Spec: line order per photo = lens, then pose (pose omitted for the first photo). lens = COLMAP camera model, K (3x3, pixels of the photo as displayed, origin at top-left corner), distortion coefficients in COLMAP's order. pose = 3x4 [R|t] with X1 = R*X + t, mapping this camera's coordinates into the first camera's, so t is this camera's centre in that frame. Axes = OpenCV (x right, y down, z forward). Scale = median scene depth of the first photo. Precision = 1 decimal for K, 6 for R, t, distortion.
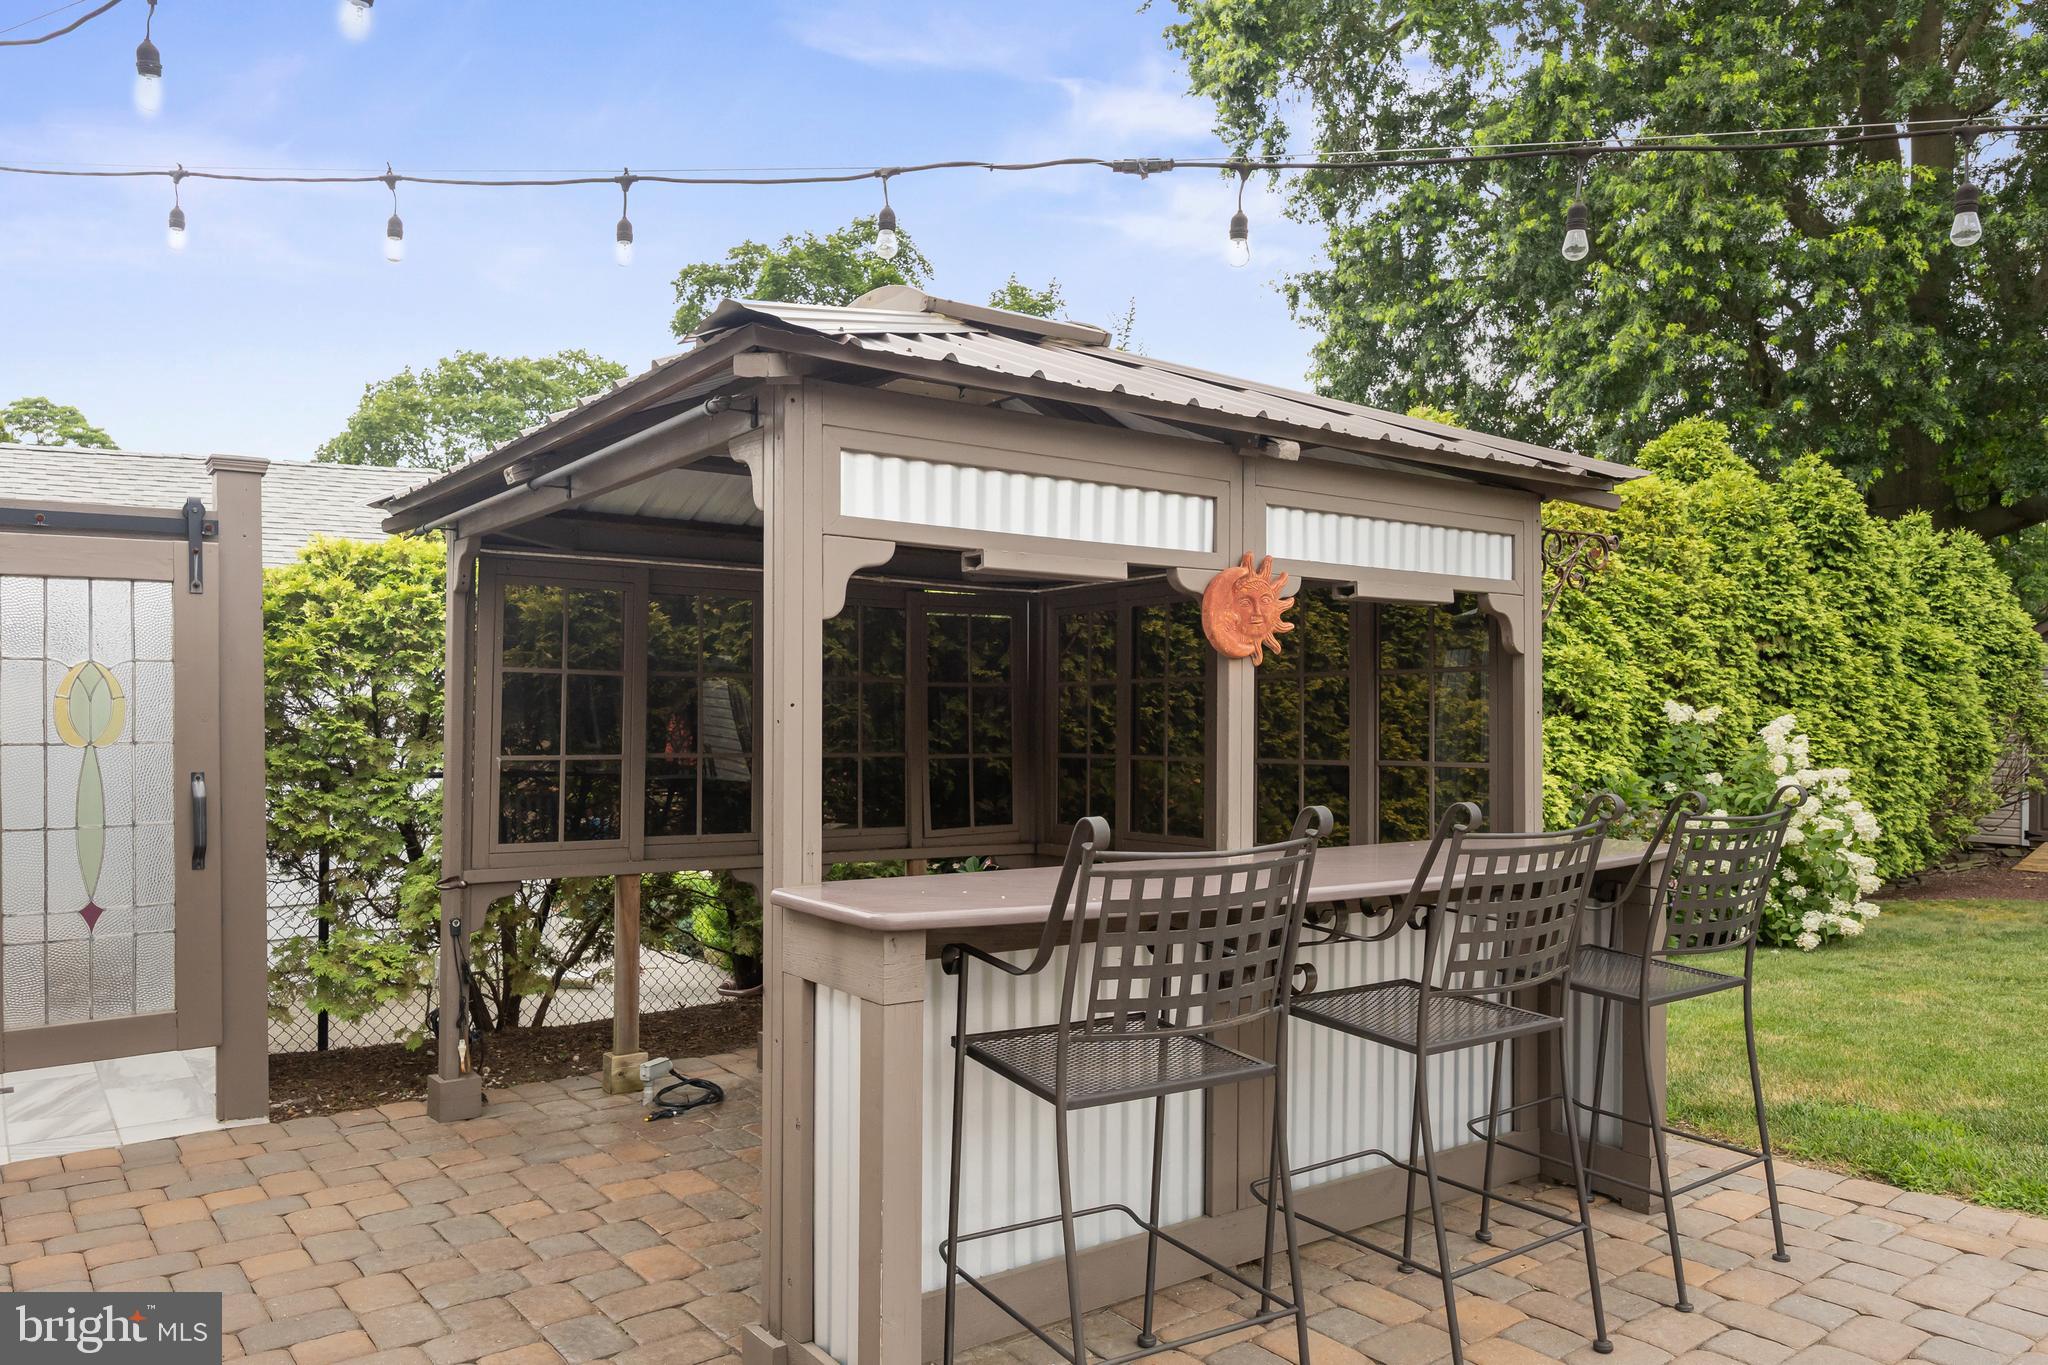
lens RADIAL K [[1518.2, 0, 1024.0], [0, 1518.2, 682.5], [0, 0, 1]] dist [0.002183, -0.000519]
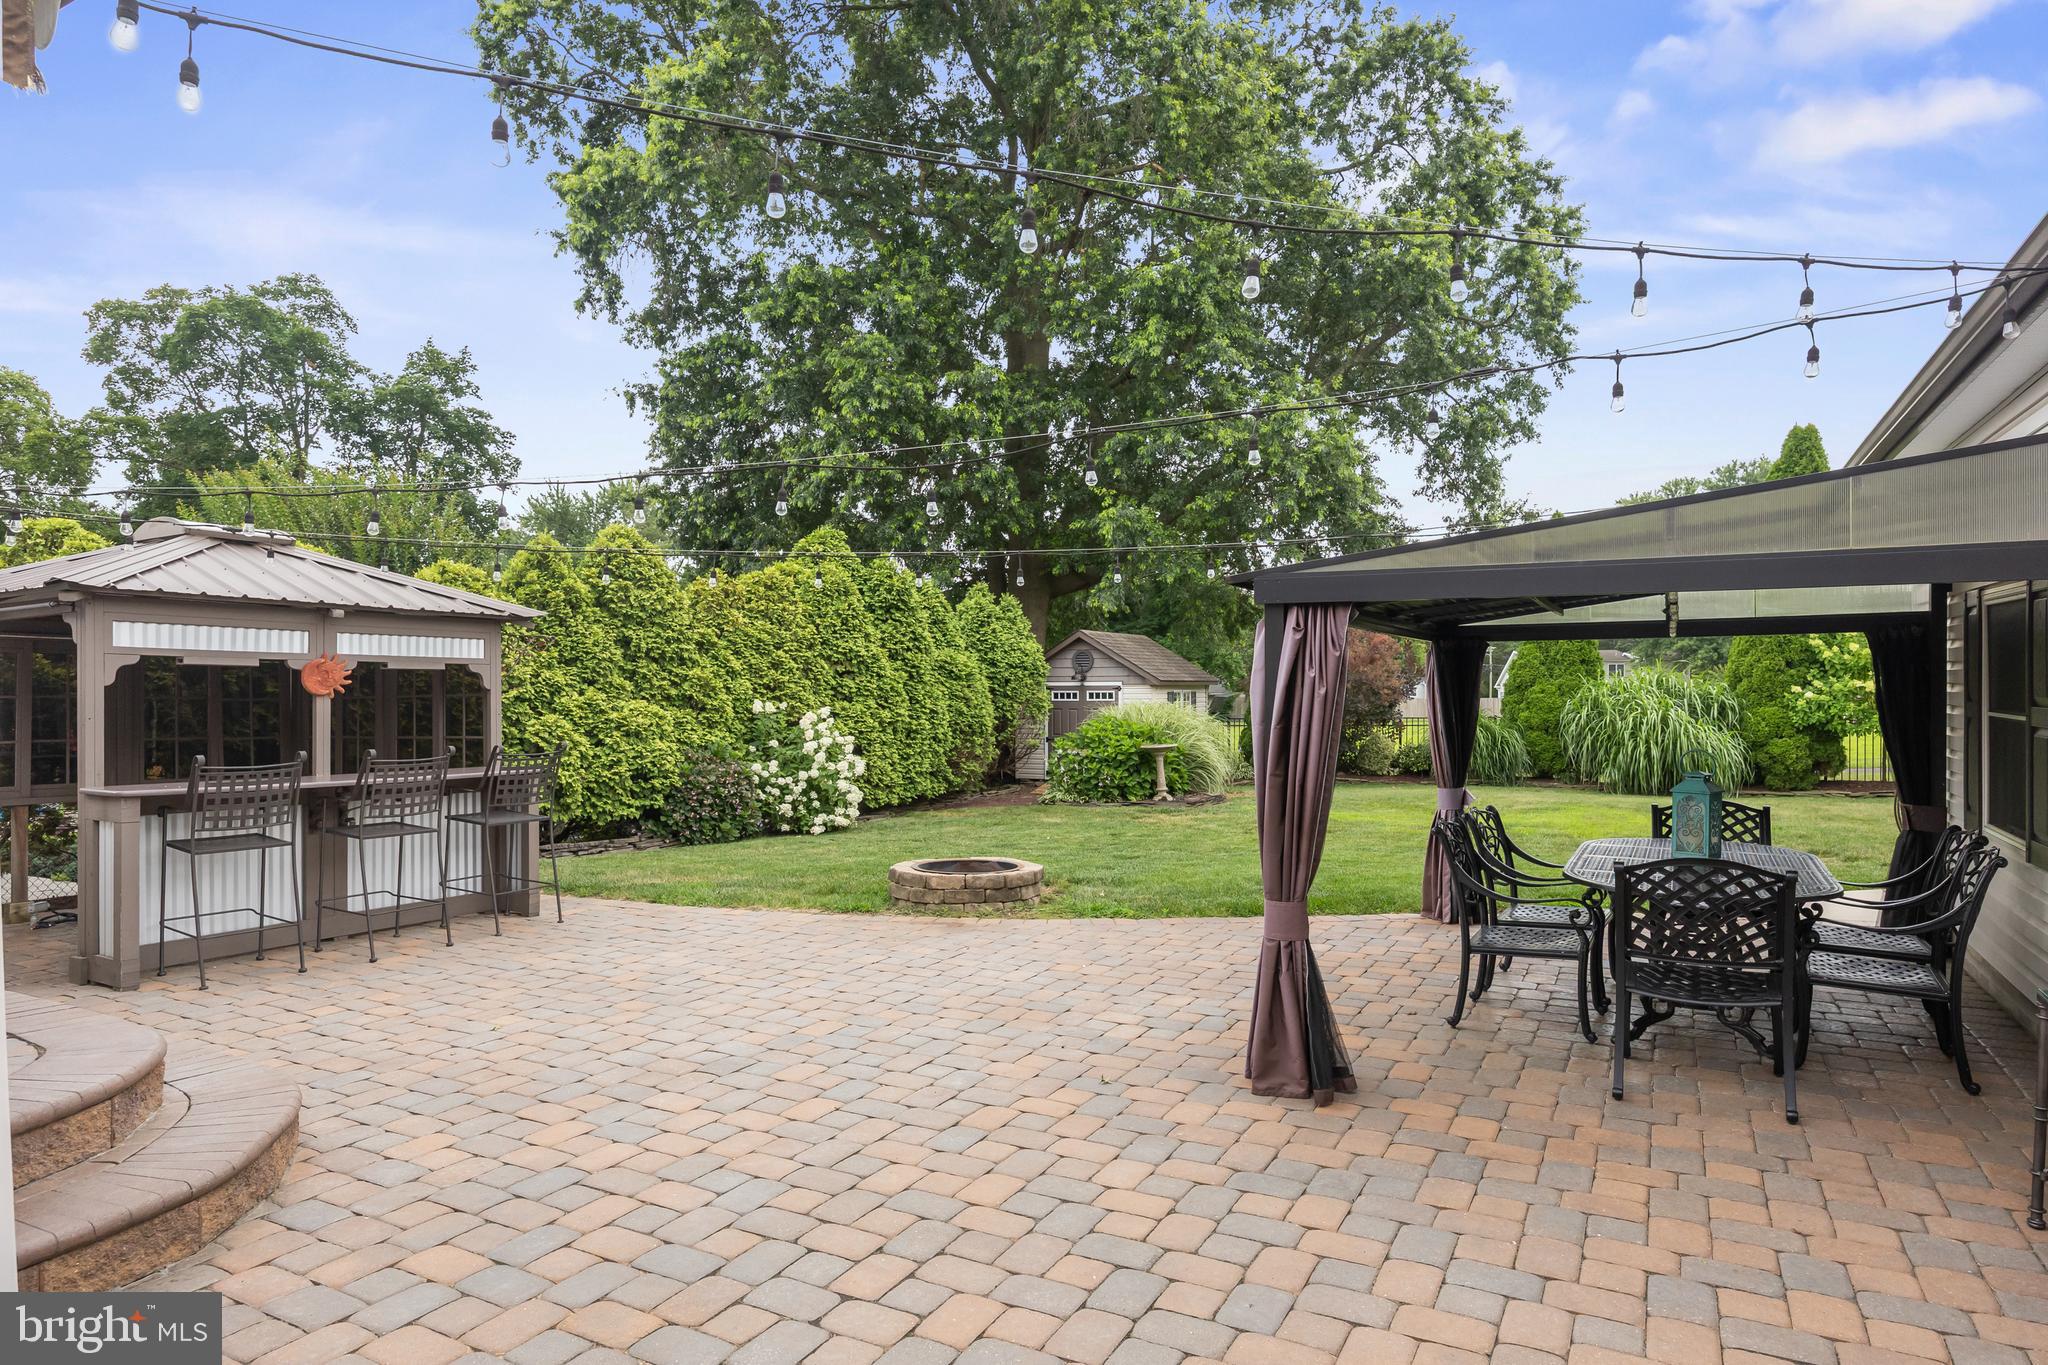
lens RADIAL K [[1238.5, 0, 1024.0], [0, 1238.5, 682.5], [0, 0, 1]] dist [-0.001666, -0.003007]
pose [[0.914030, -0.001917, 0.405643, 0.107837], [-0.000584, 0.999982, 0.006043, -0.014587], [-0.405647, -0.005761, 0.914012, -0.380396]]
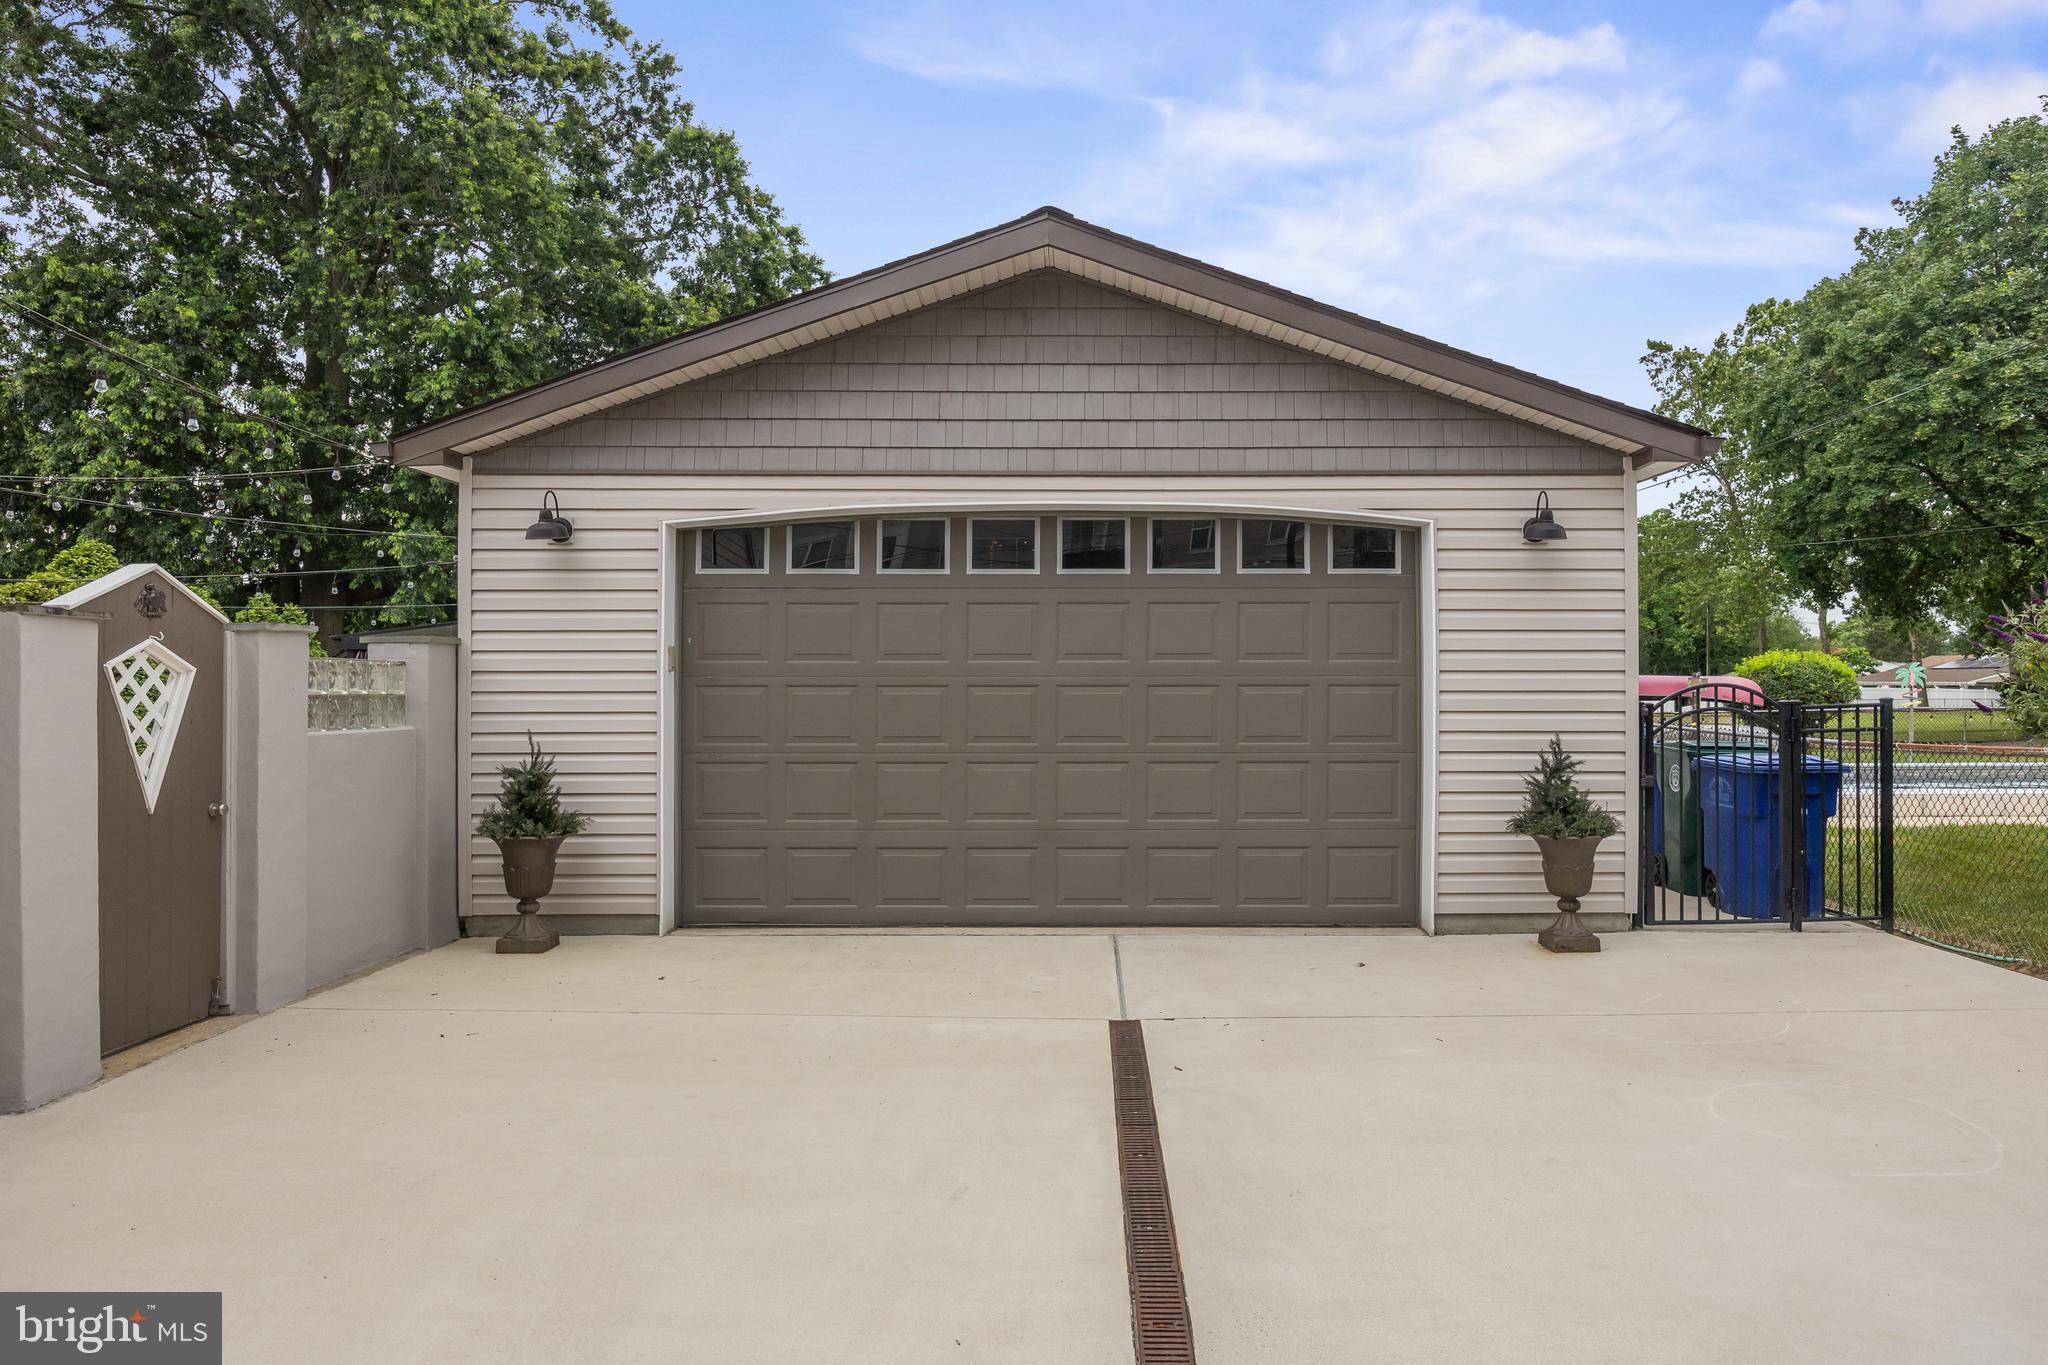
lens RADIAL K [[1316.2, 0, 1030.3], [0, 1316.2, 660.5], [0, 0, 1]] dist [0.003004, 0.001368]
pose [[0.626324, 0.023334, 0.779213, -0.085273], [-0.010109, 0.999711, -0.021811, -0.011864], [-0.779497, 0.005783, 0.626379, -0.981300]]
